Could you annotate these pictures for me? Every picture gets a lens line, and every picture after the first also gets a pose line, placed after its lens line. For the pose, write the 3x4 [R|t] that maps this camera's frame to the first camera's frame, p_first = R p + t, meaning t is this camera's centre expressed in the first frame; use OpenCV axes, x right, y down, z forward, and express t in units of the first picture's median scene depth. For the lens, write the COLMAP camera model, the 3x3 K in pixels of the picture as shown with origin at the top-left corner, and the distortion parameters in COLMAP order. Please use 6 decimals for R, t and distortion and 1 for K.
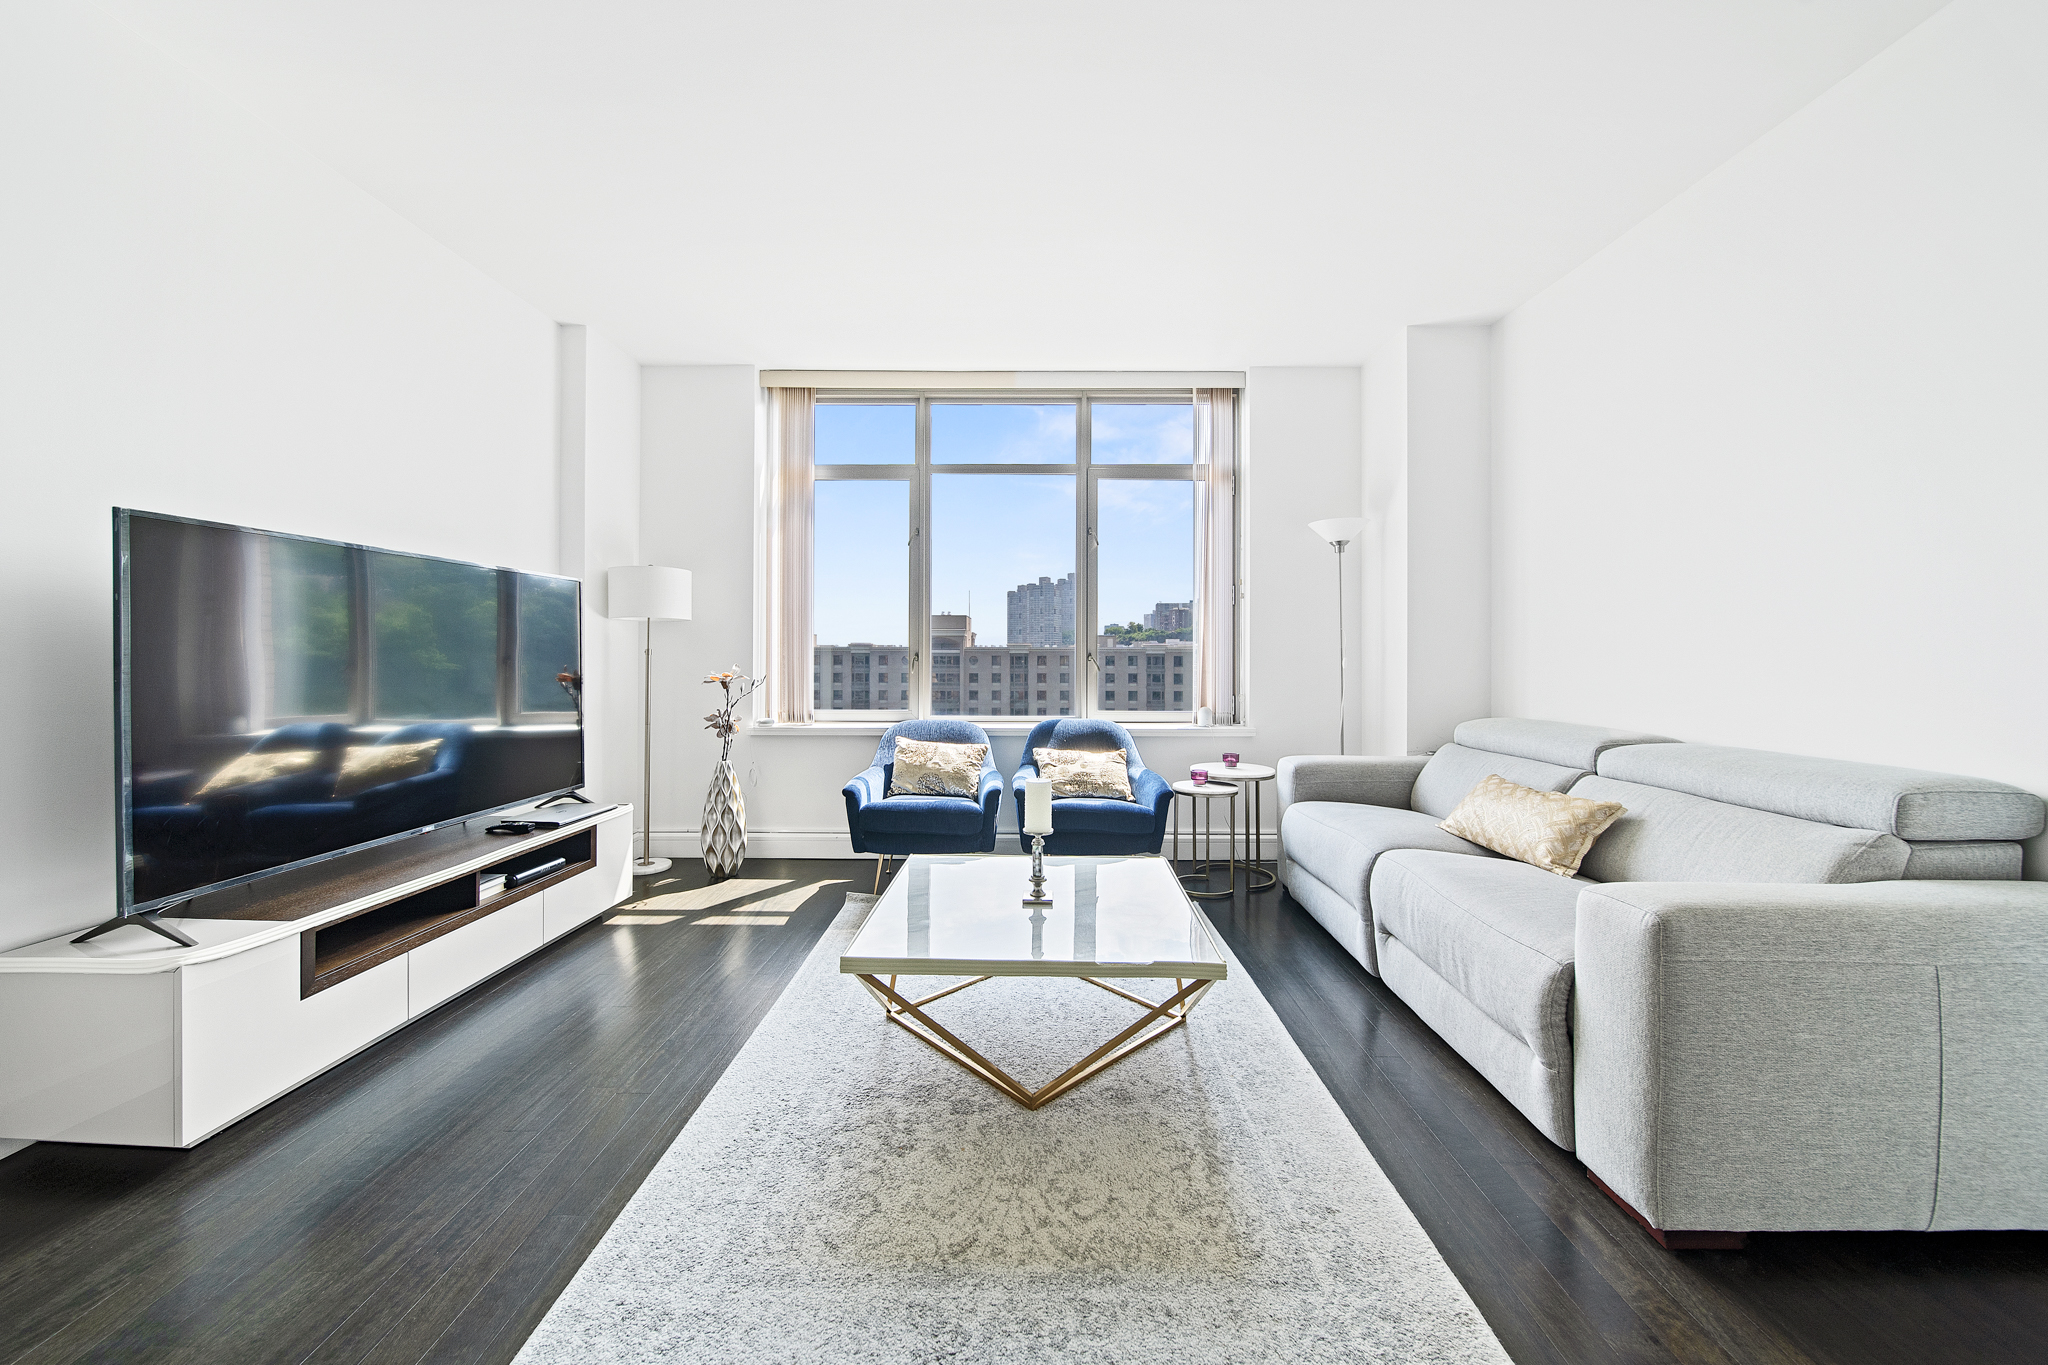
lens RADIAL K [[730.9, 0, 1029.5], [0, 730.9, 657.0], [0, 0, 1]] dist [-0.001627, -0.000764]
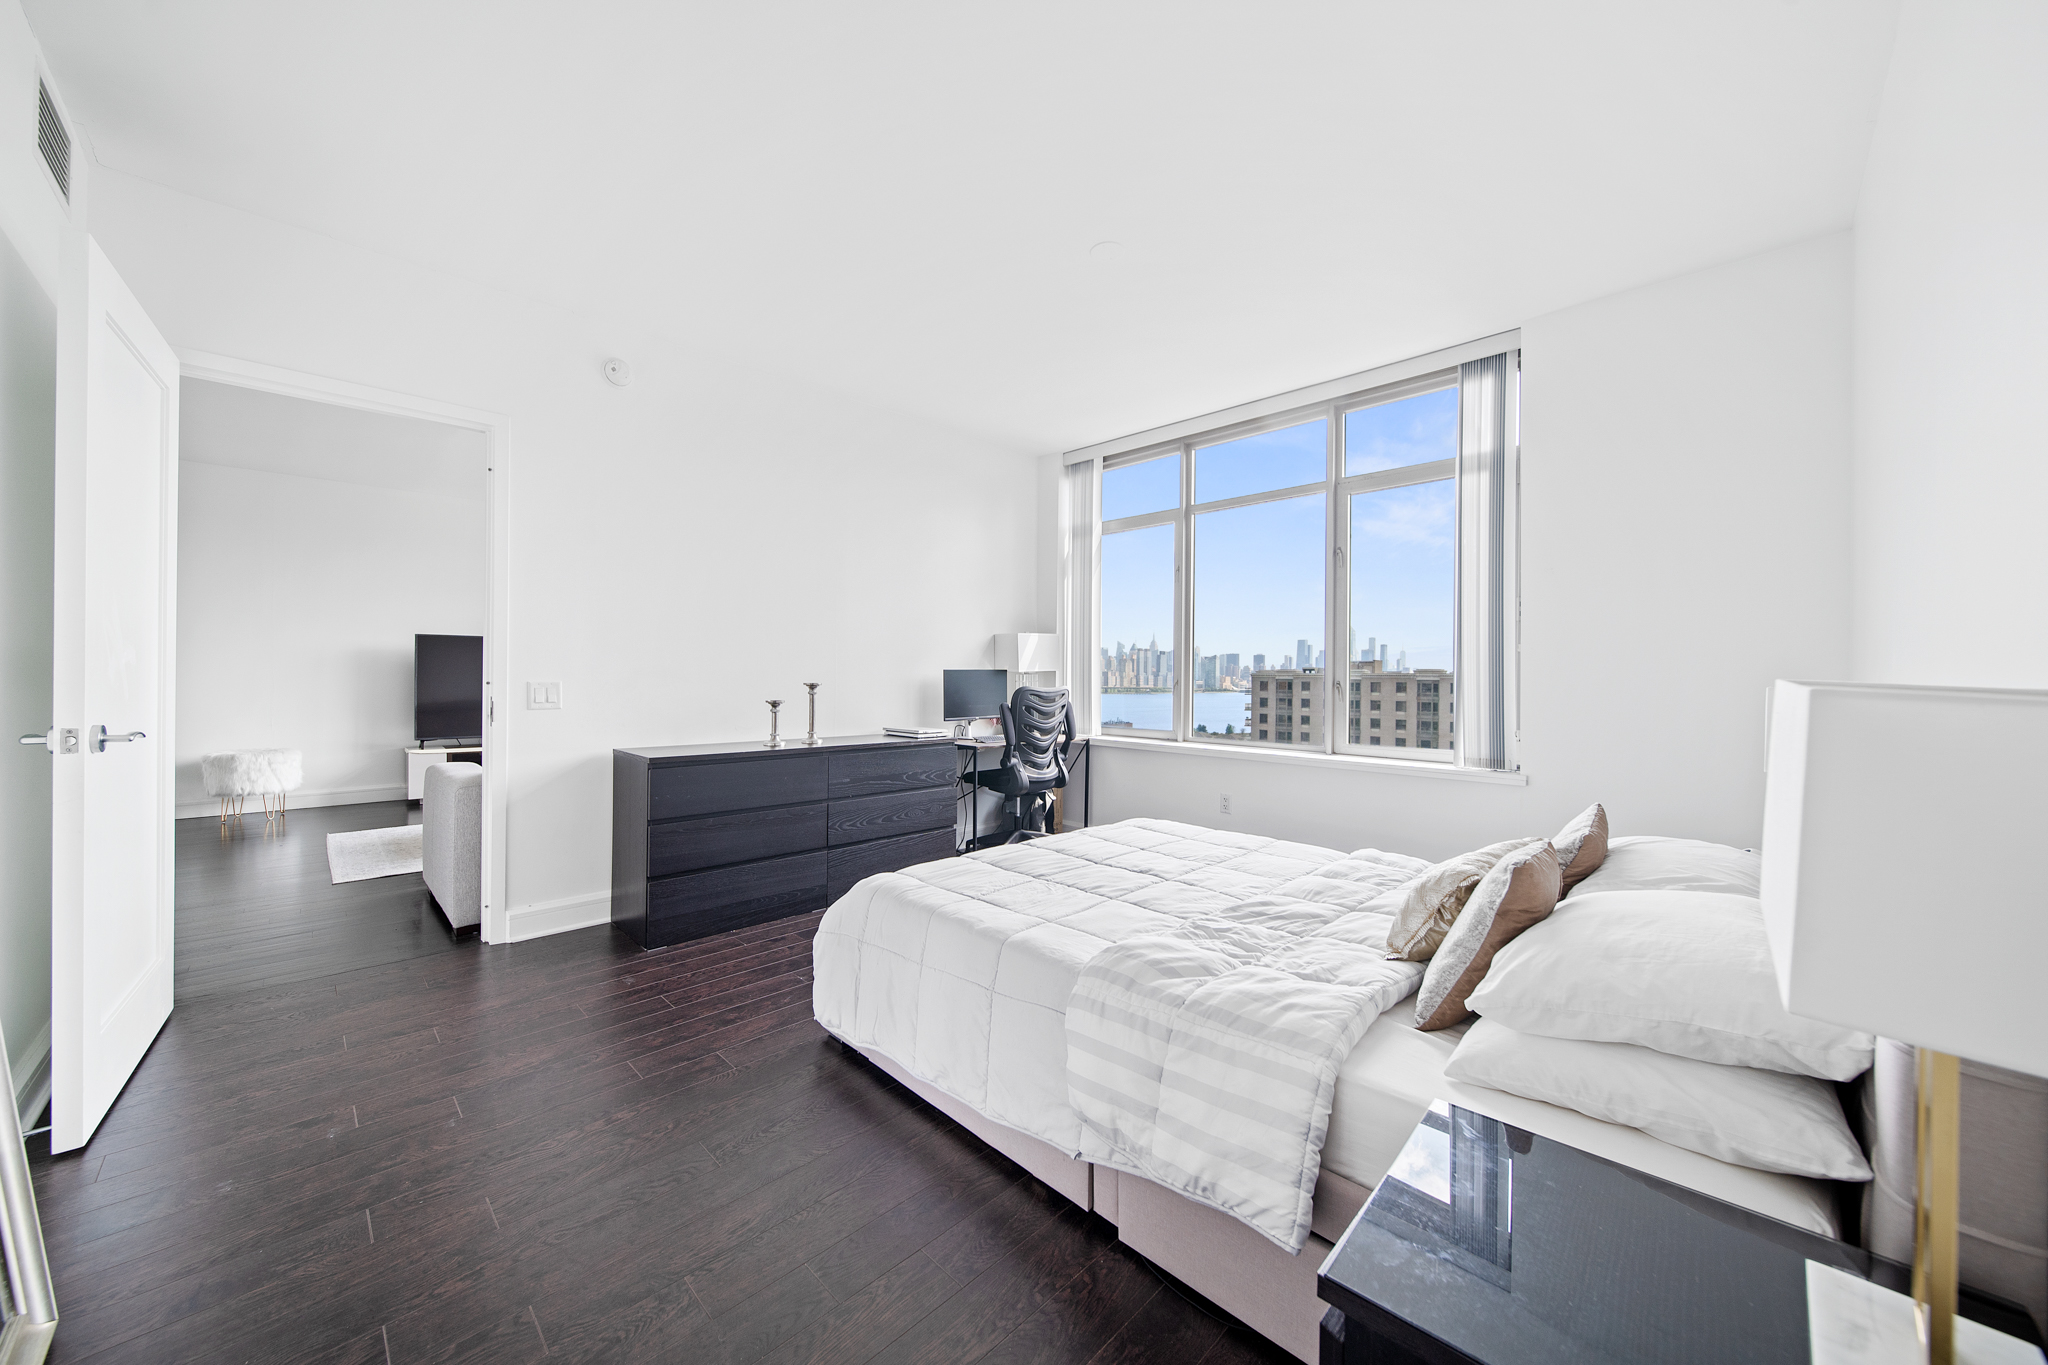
lens RADIAL K [[730.9, 0, 1014.0], [0, 730.9, 665.3], [0, 0, 1]] dist [-0.001627, -0.000764]
pose [[0.710614, -0.010364, -0.703506, 0.503103], [-0.006205, 0.999760, -0.020996, -0.000598], [0.703555, 0.019285, 0.710379, 0.053691]]
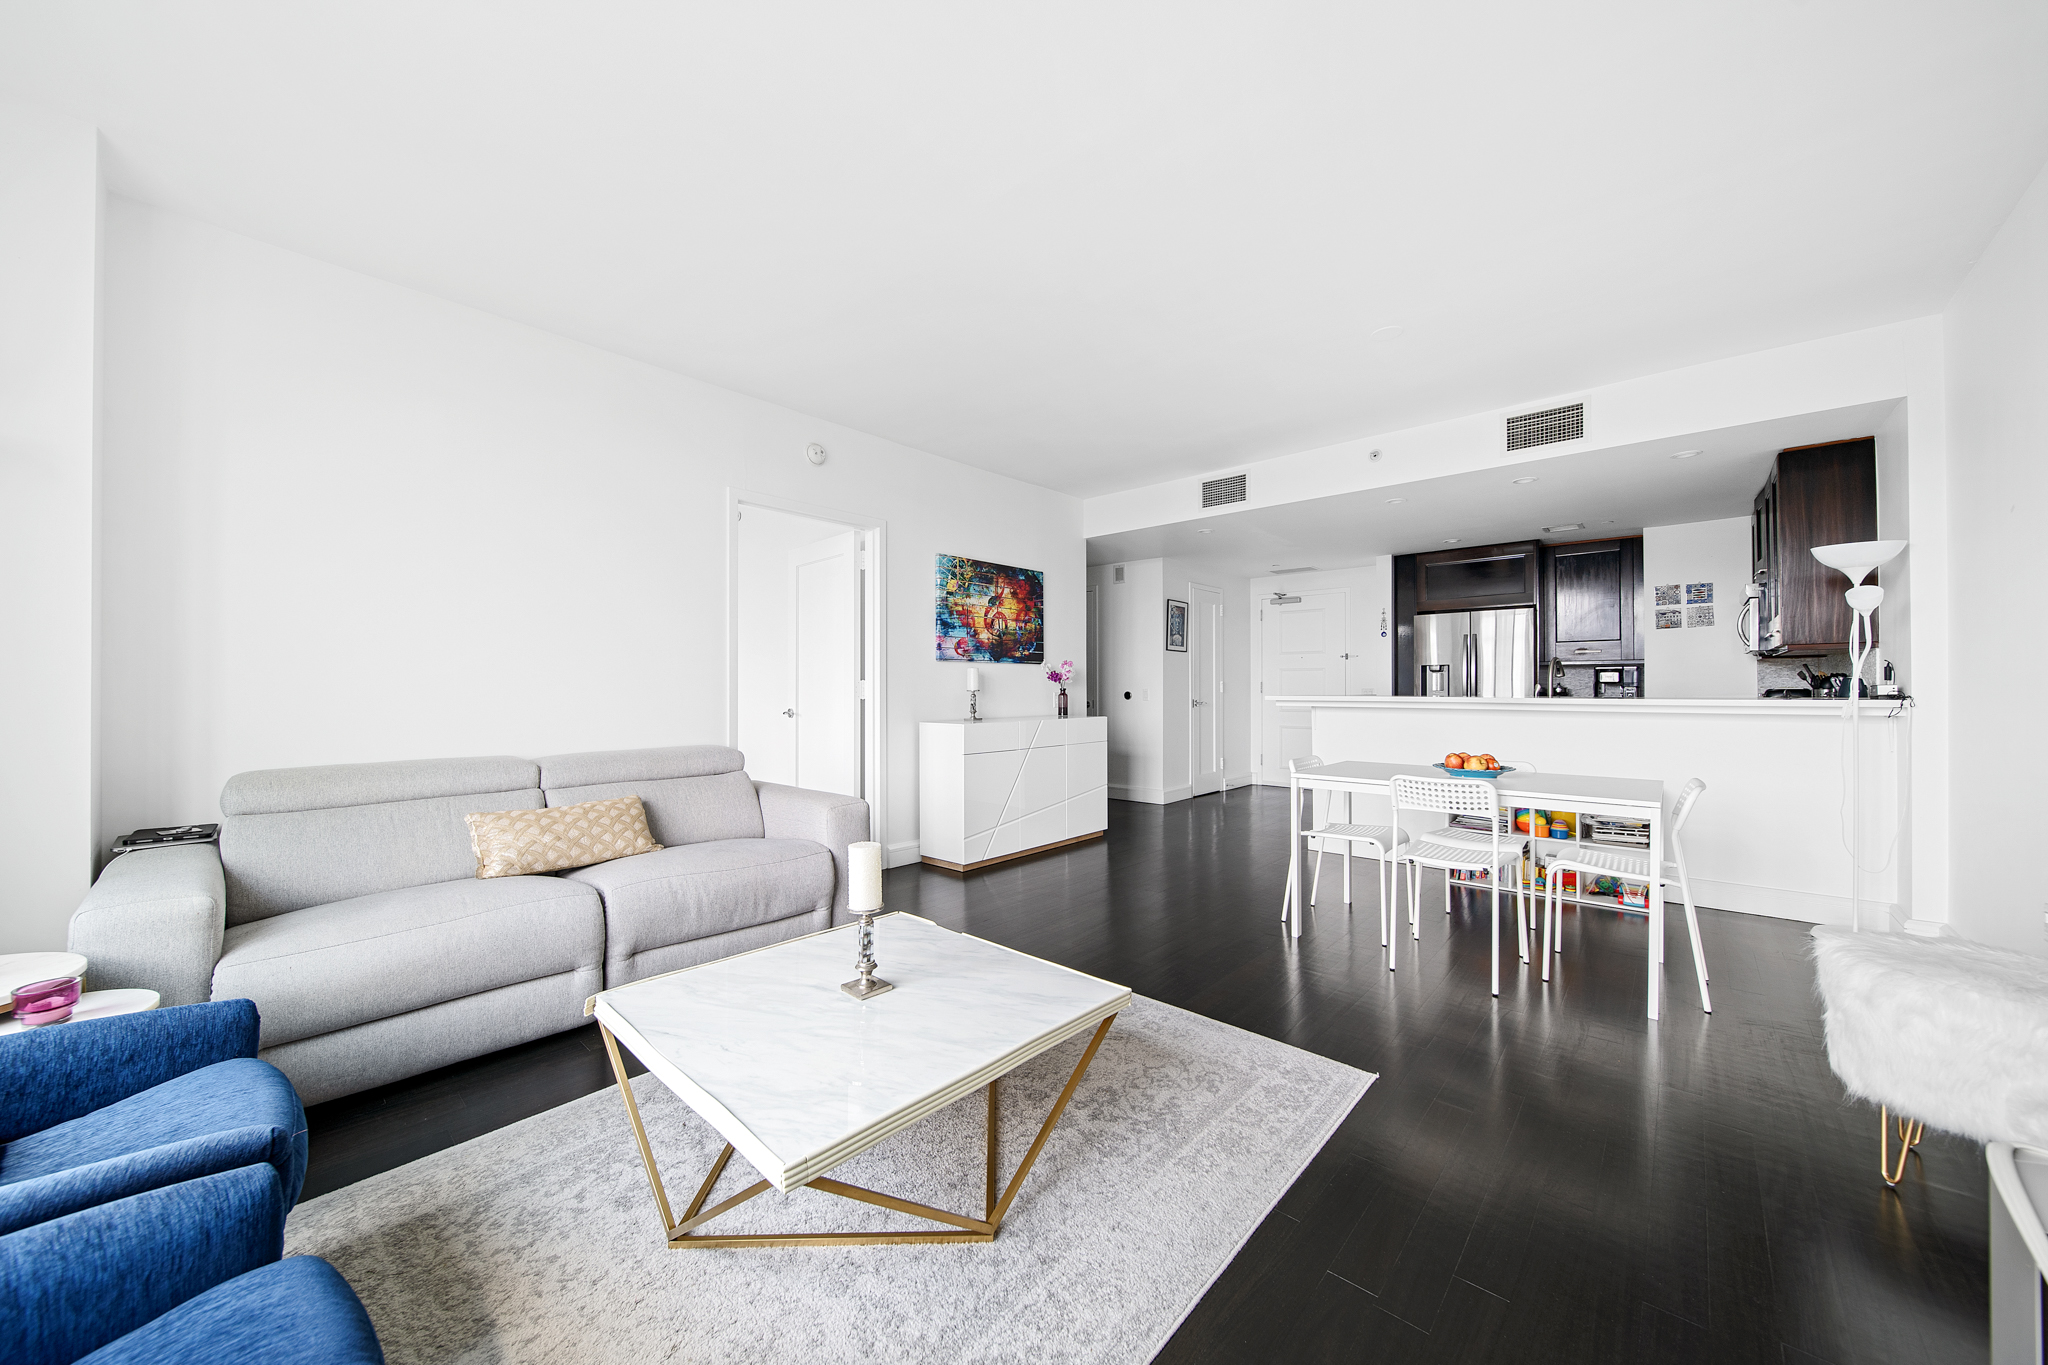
lens RADIAL K [[730.9, 0, 1008.2], [0, 730.9, 684.7], [0, 0, 1]] dist [-0.001627, -0.000764]
pose [[-0.730559, 0.002606, 0.682845, -0.393357], [0.001314, 0.999996, -0.002410, -0.005426], [-0.682848, -0.000863, -0.730560, 0.881915]]
